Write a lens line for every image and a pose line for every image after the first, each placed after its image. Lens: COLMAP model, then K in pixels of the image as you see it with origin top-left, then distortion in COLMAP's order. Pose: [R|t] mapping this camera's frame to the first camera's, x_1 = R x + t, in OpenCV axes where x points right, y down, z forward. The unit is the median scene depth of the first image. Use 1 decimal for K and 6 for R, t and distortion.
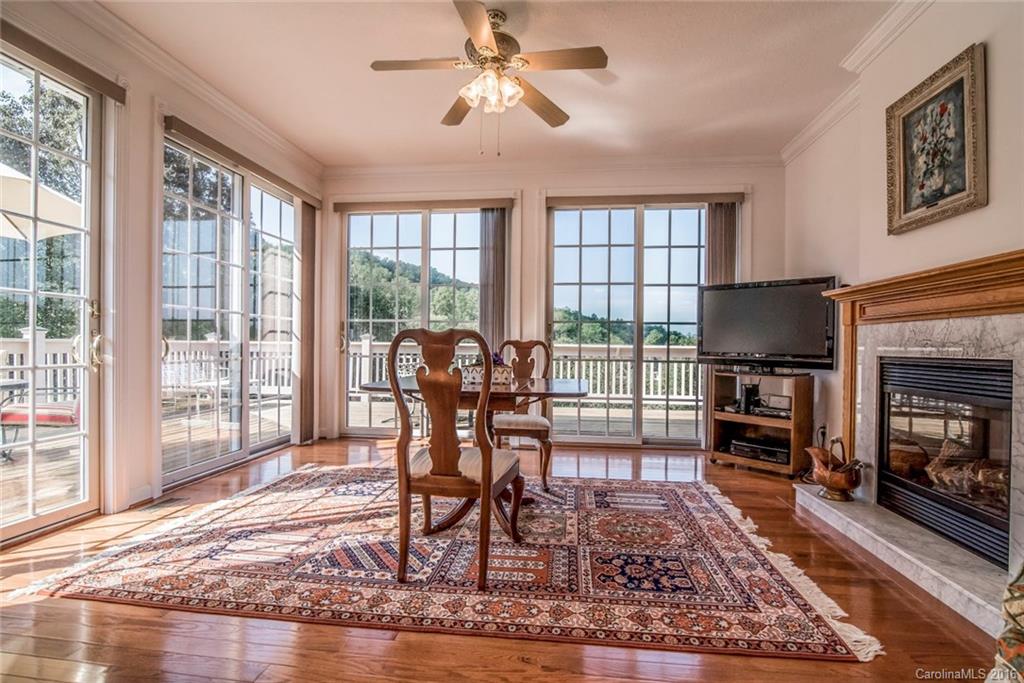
lens RADIAL K [[472.5, 0, 514.3], [0, 472.5, 343.9], [0, 0, 1]] dist [-0.012702, -0.000562]
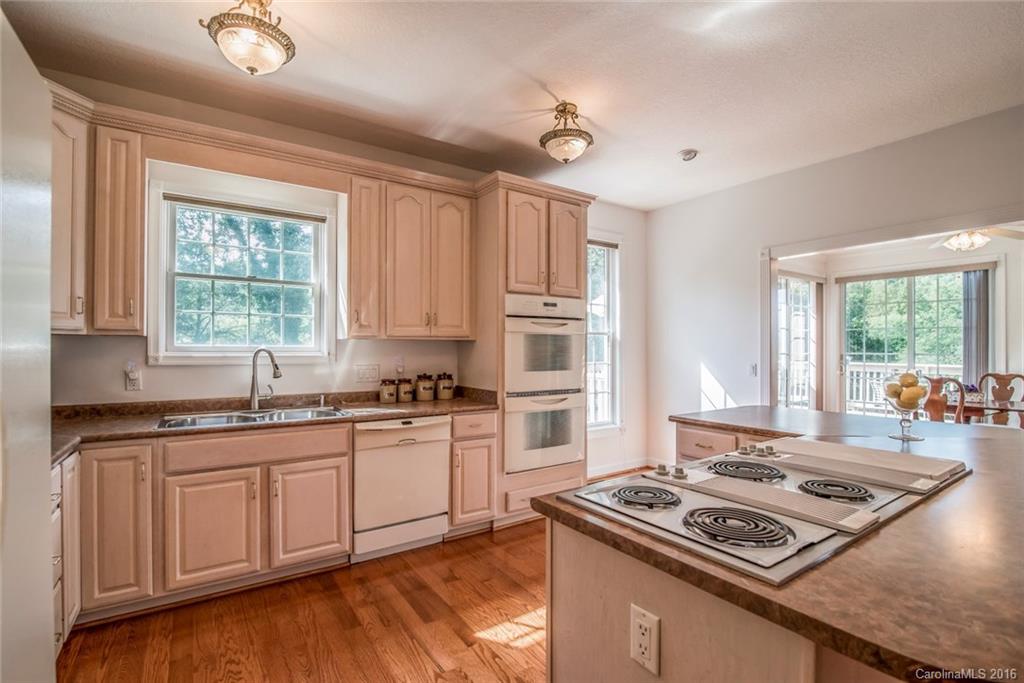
lens RADIAL K [[472.5, 0, 517.9], [0, 472.5, 344.4], [0, 0, 1]] dist [-0.012702, -0.000562]
pose [[0.657087, -0.016278, -0.753639, 0.115192], [0.006308, 0.999851, -0.016096, -0.081604], [0.753788, 0.005823, 0.657092, -1.014540]]
